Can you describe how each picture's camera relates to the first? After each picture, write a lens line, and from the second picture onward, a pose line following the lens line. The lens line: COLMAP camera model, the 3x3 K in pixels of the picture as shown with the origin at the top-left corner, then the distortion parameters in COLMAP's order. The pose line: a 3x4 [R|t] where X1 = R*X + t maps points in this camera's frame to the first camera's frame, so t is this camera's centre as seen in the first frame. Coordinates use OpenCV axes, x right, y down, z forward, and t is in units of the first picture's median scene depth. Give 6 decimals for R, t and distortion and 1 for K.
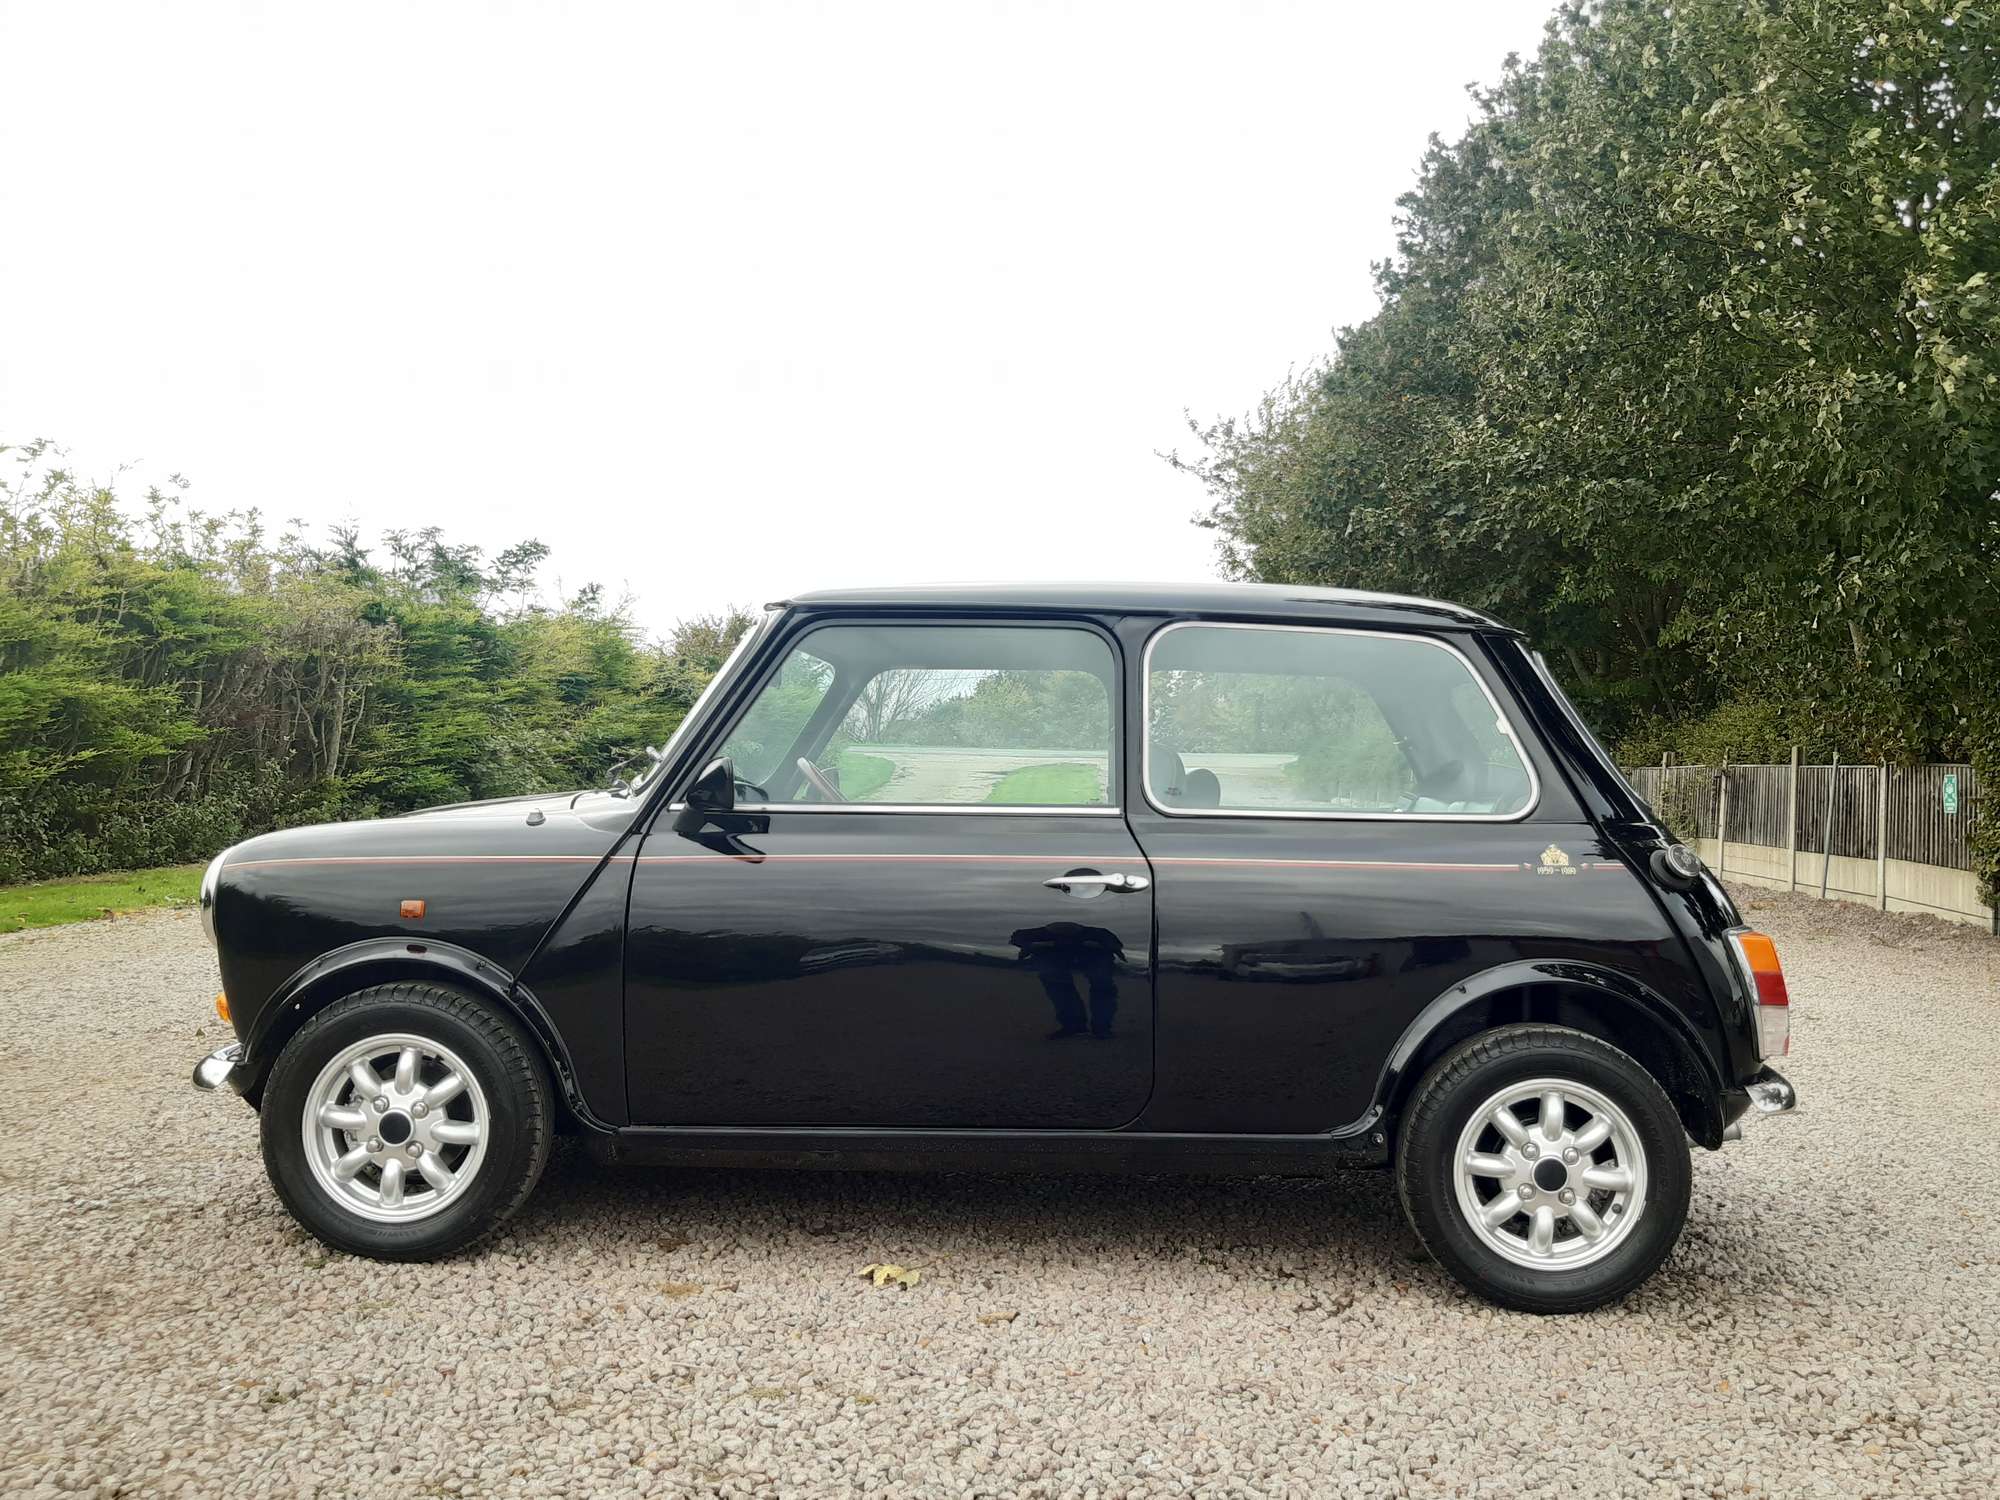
lens RADIAL K [[1813.0, 0, 1000.5], [0, 1813.0, 741.4], [0, 0, 1]] dist [0.043431, -0.105926]
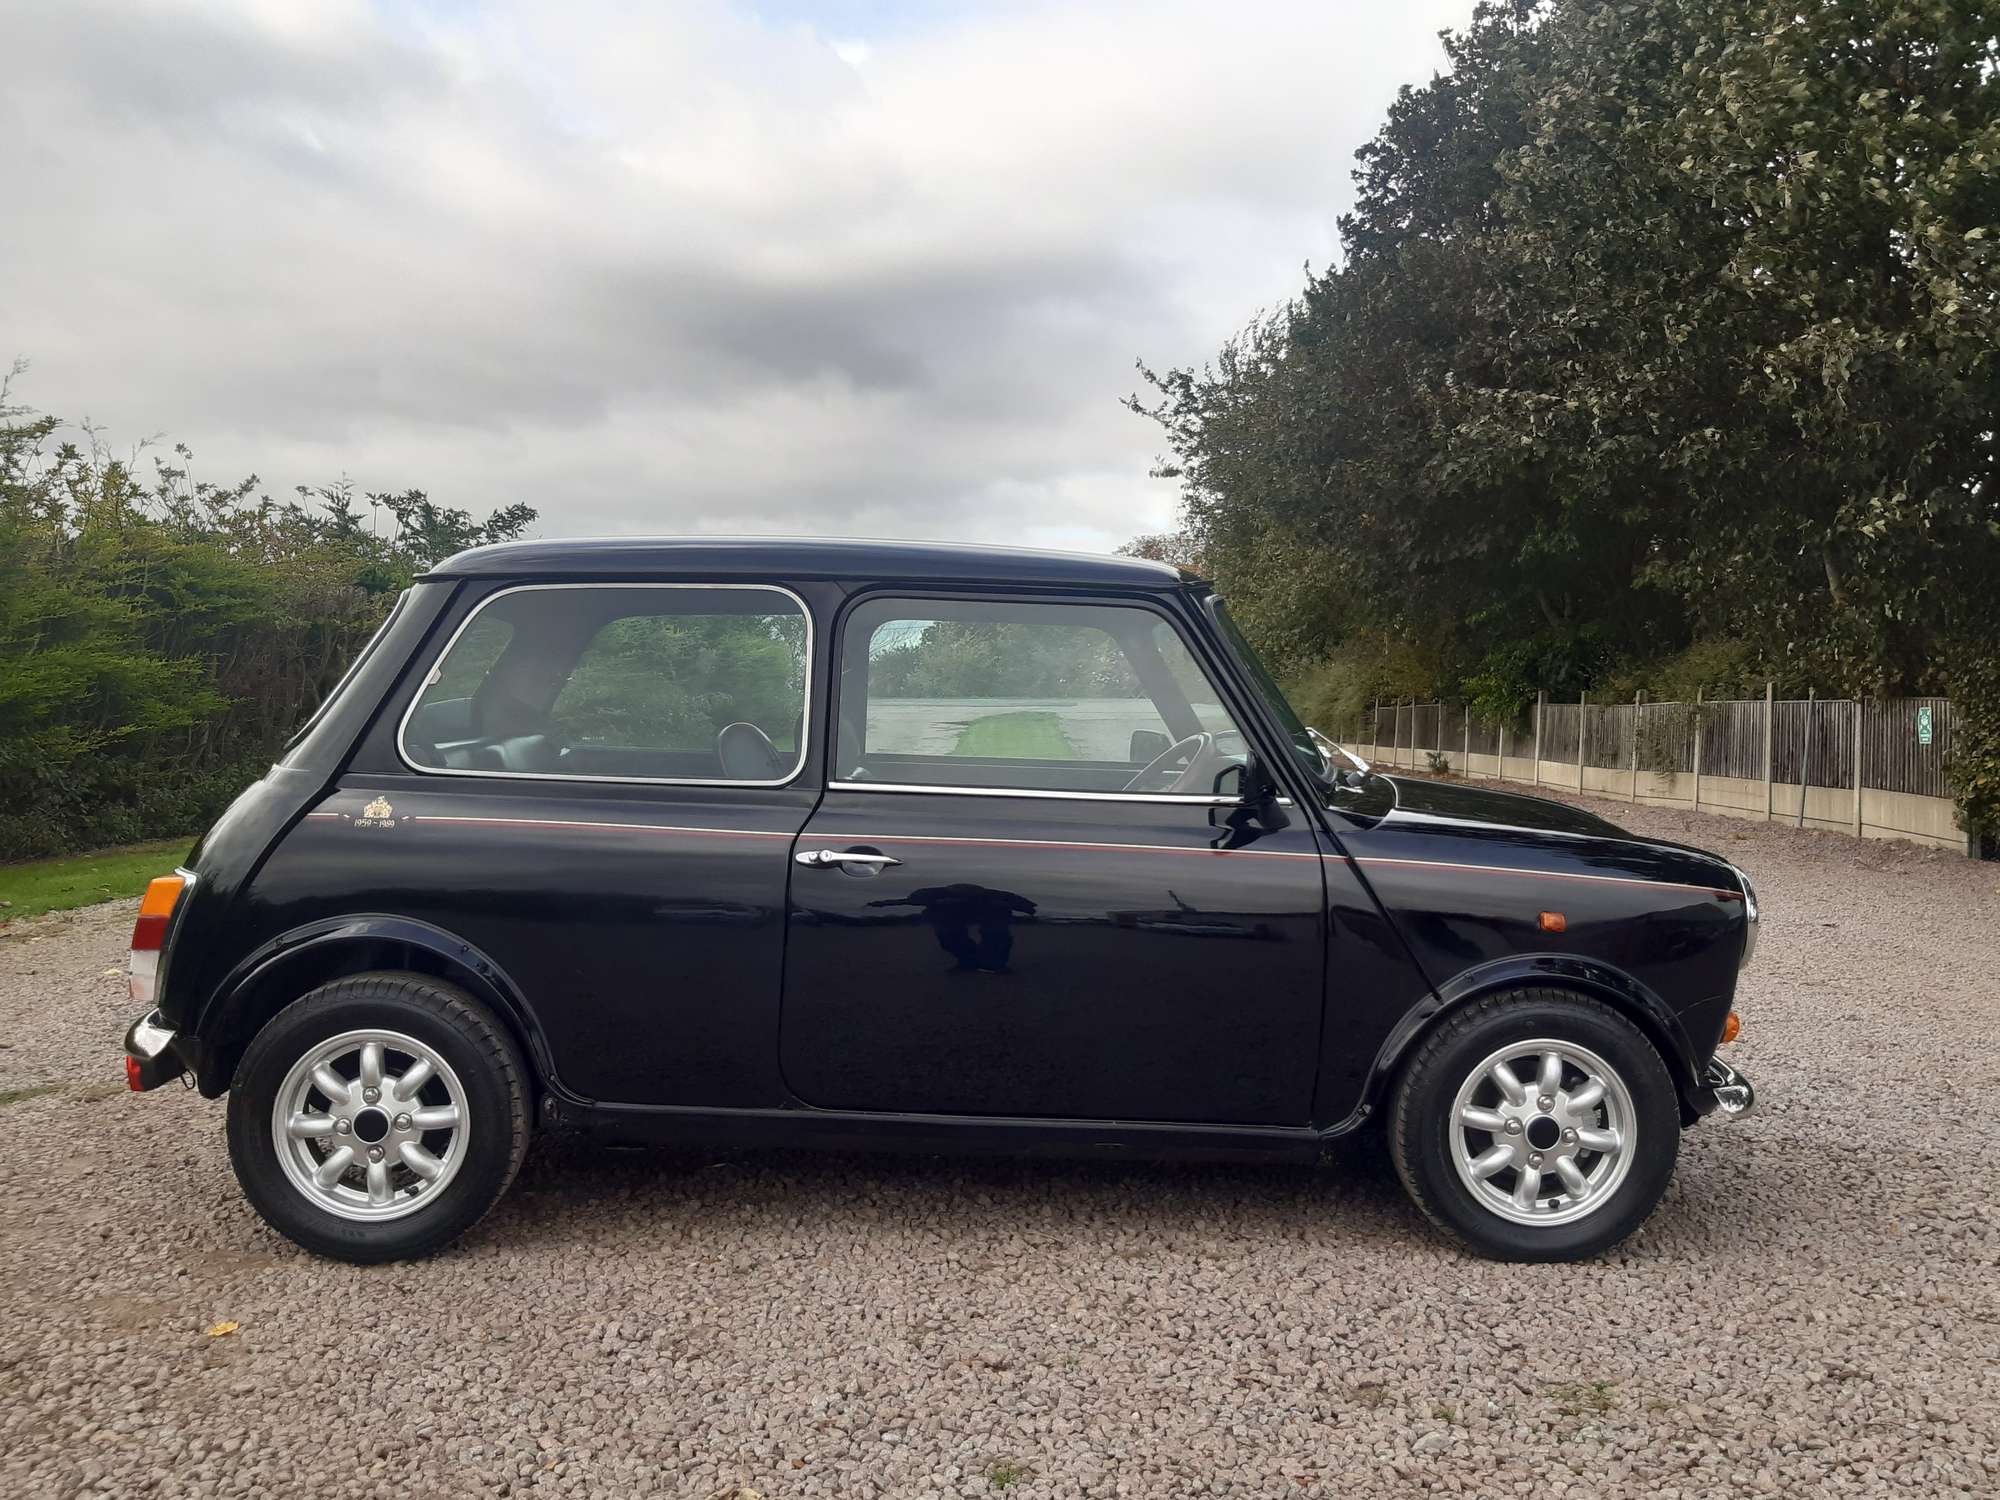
lens RADIAL K [[1816.2, 0, 1000.0], [0, 1816.2, 750.0], [0, 0, 1]] dist [0.064377, -0.140350]
pose [[0.999145, -0.022958, 0.034386, -0.078948], [0.021790, 0.999185, 0.033983, -0.007403], [-0.035139, -0.033204, 0.998831, -0.065094]]
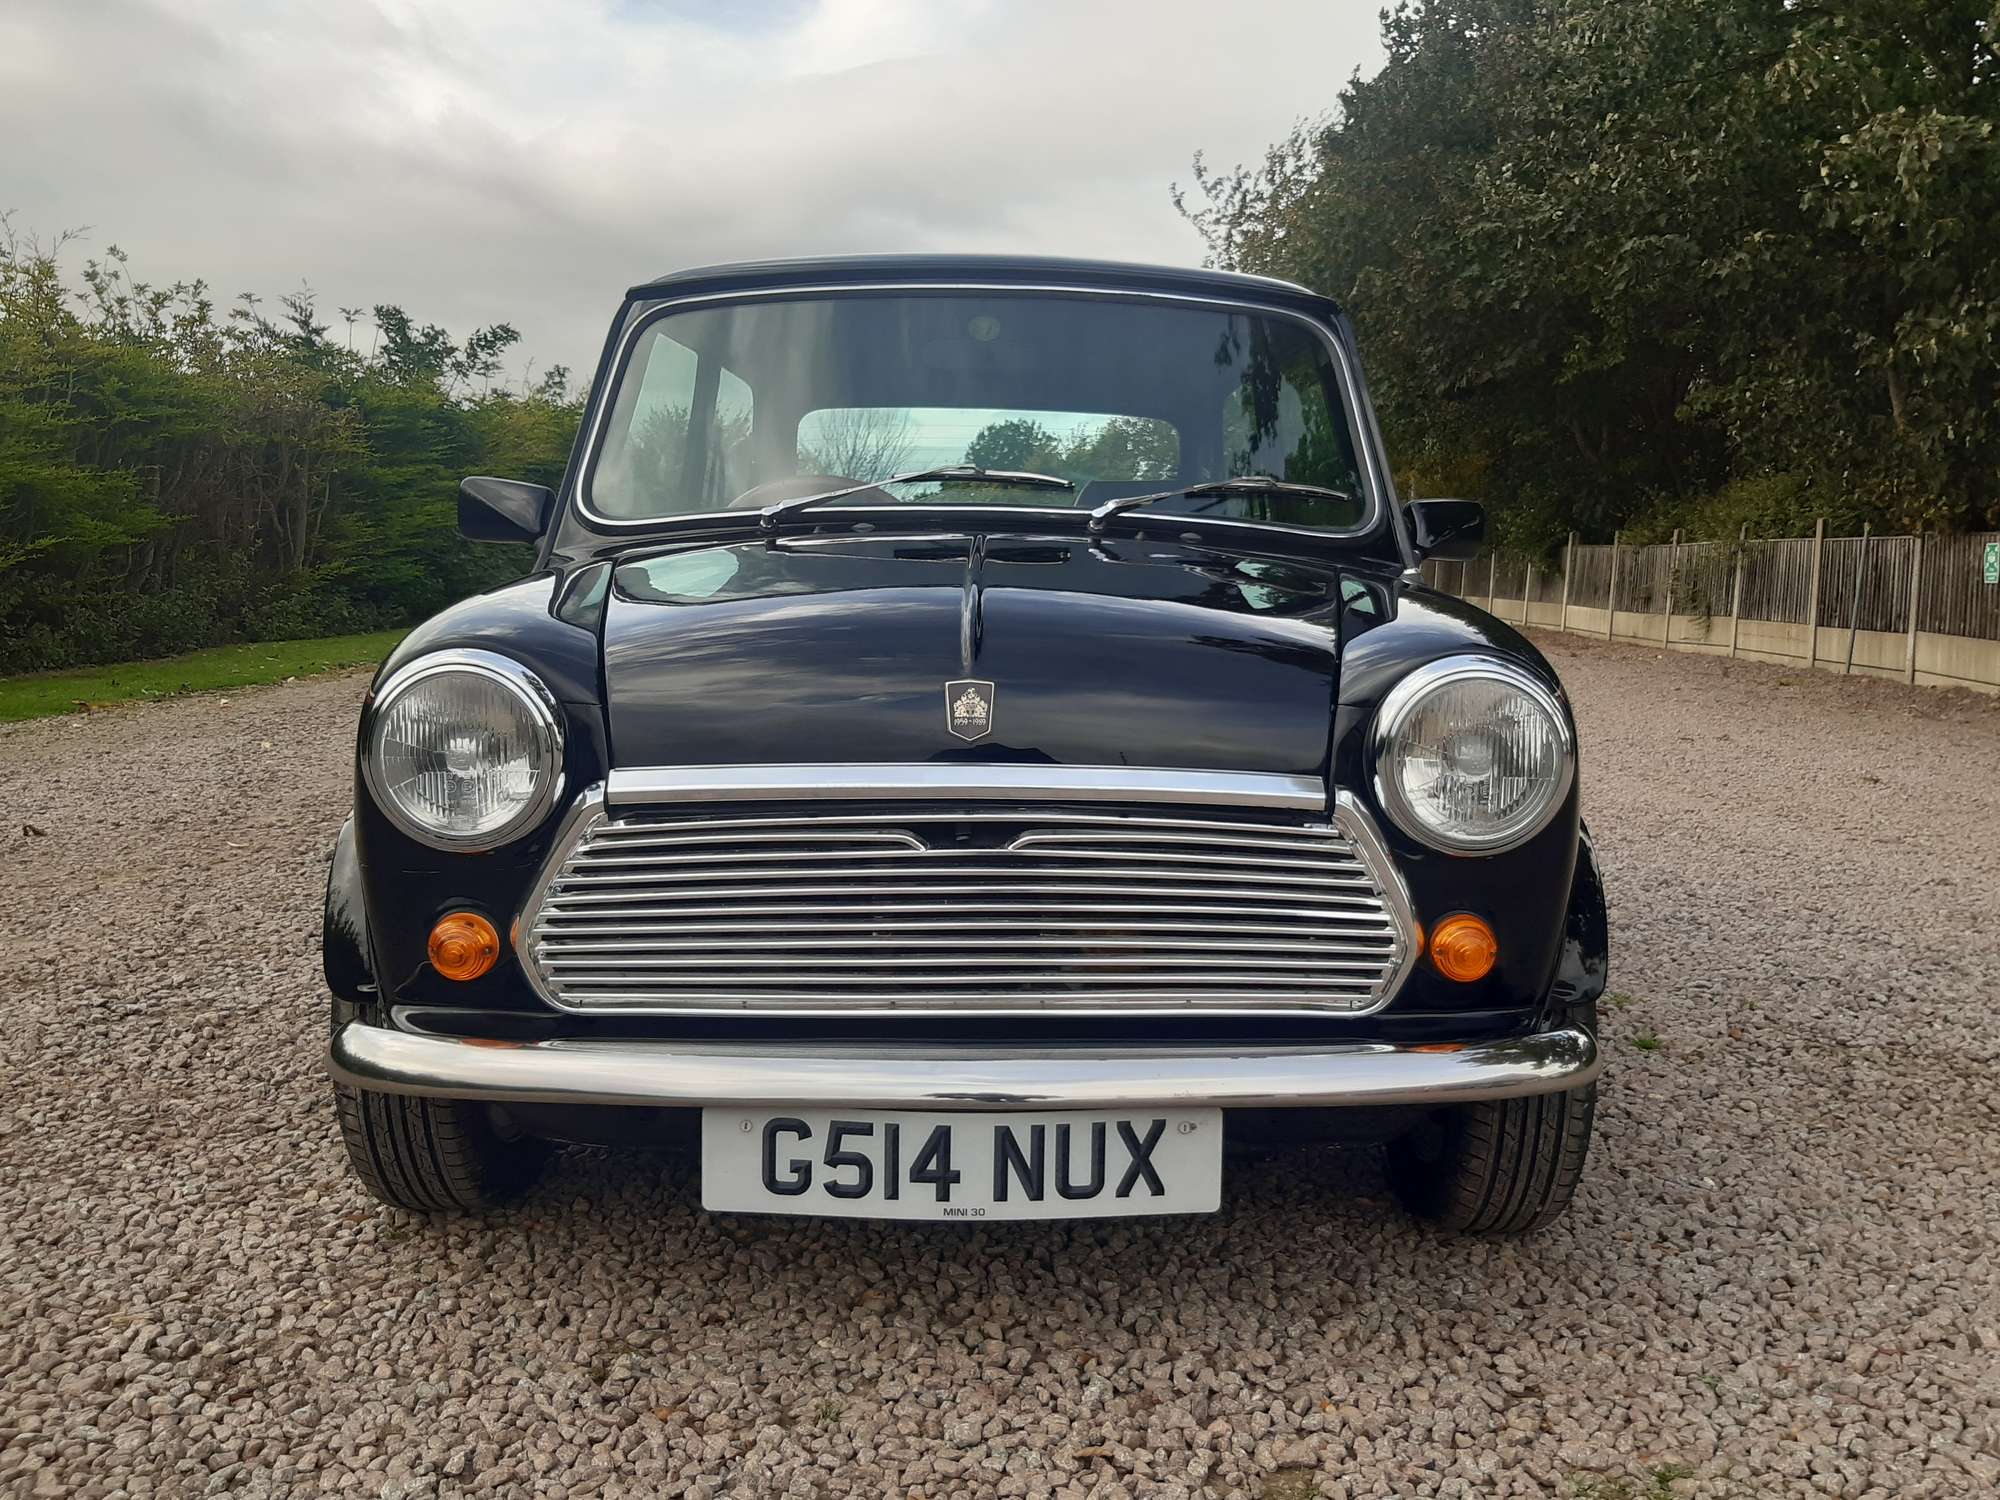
lens RADIAL K [[1813.0, 0, 1000.5], [0, 1813.0, 741.4], [0, 0, 1]] dist [0.043431, -0.105926]
pose [[0.999711, -0.012184, 0.020747, -0.041619], [0.009785, 0.993656, 0.112032, 0.014202], [-0.021981, -0.111796, 0.993488, 0.058696]]
